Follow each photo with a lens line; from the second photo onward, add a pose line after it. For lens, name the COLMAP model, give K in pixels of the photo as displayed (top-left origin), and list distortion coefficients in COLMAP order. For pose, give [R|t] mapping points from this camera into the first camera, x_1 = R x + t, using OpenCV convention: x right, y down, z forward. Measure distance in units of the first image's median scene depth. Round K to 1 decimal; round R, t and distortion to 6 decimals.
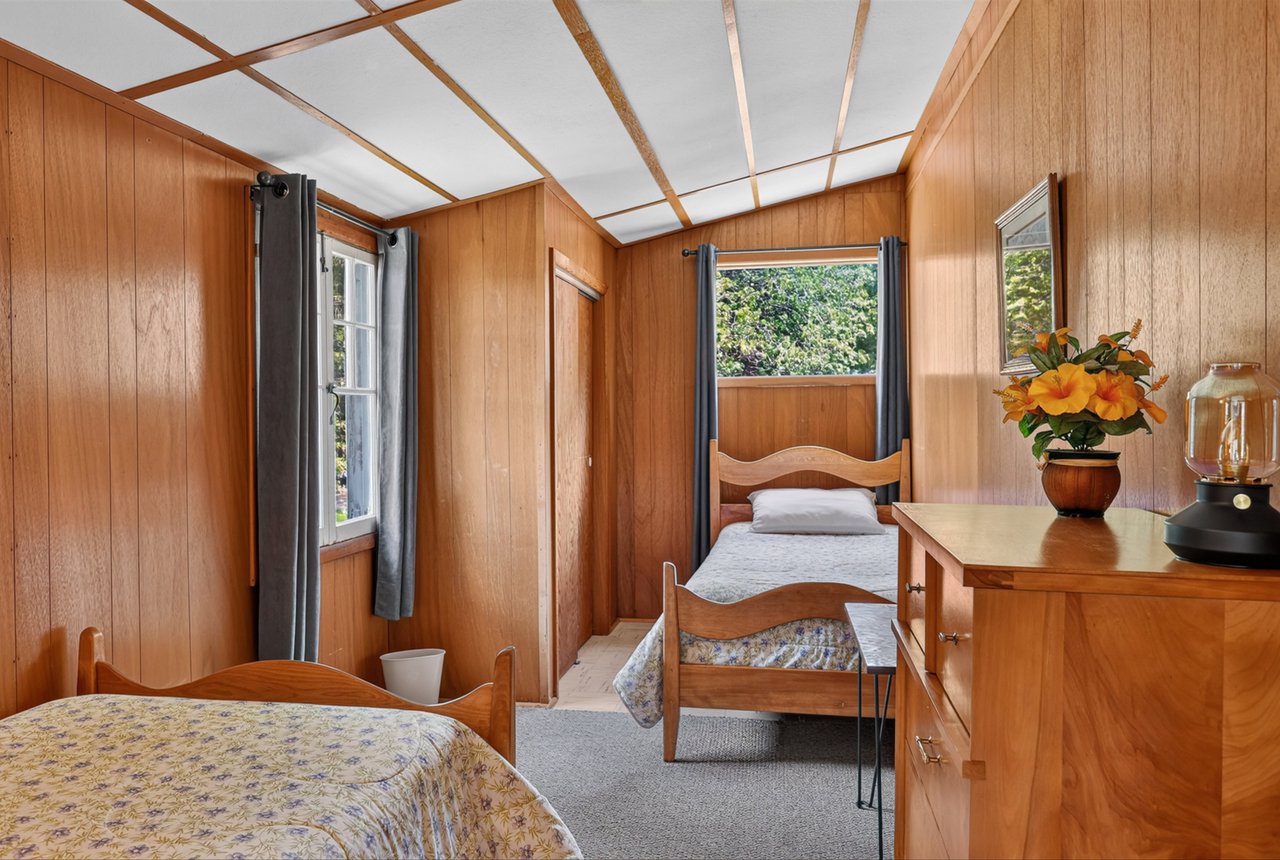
lens RADIAL K [[858.9, 0, 640.0], [0, 858.9, 430.0], [0, 0, 1]] dist [-0.003904, -0.000759]
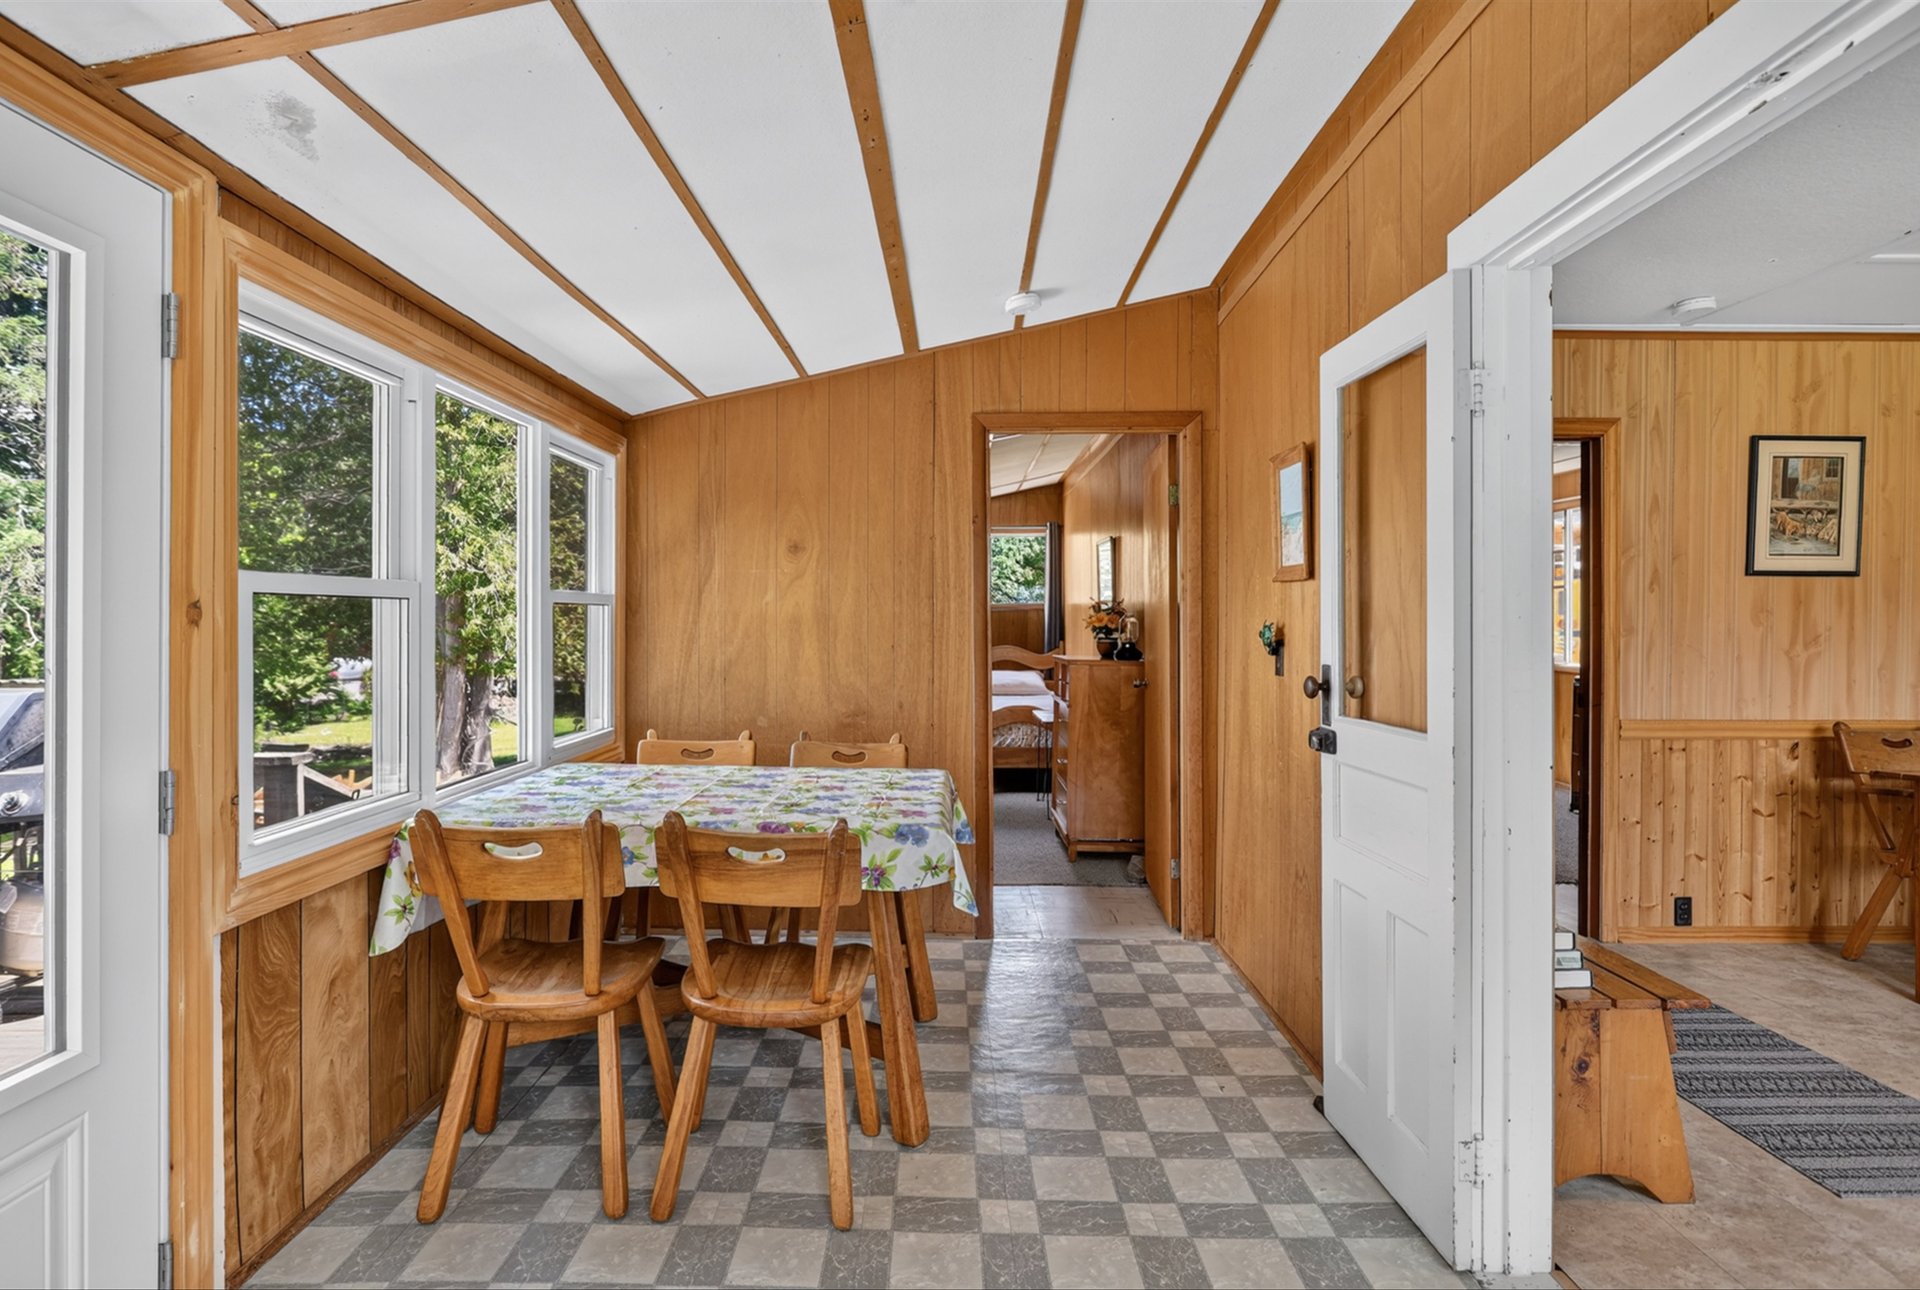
lens RADIAL K [[1018.1, 0, 957.1], [0, 1018.1, 631.4], [0, 0, 1]] dist [-0.000750, 0.001113]
pose [[0.982432, 0.005493, 0.186541, -0.273836], [-0.002725, 0.999882, -0.015088, 0.021249], [-0.186602, 0.014315, 0.982331, -0.956054]]
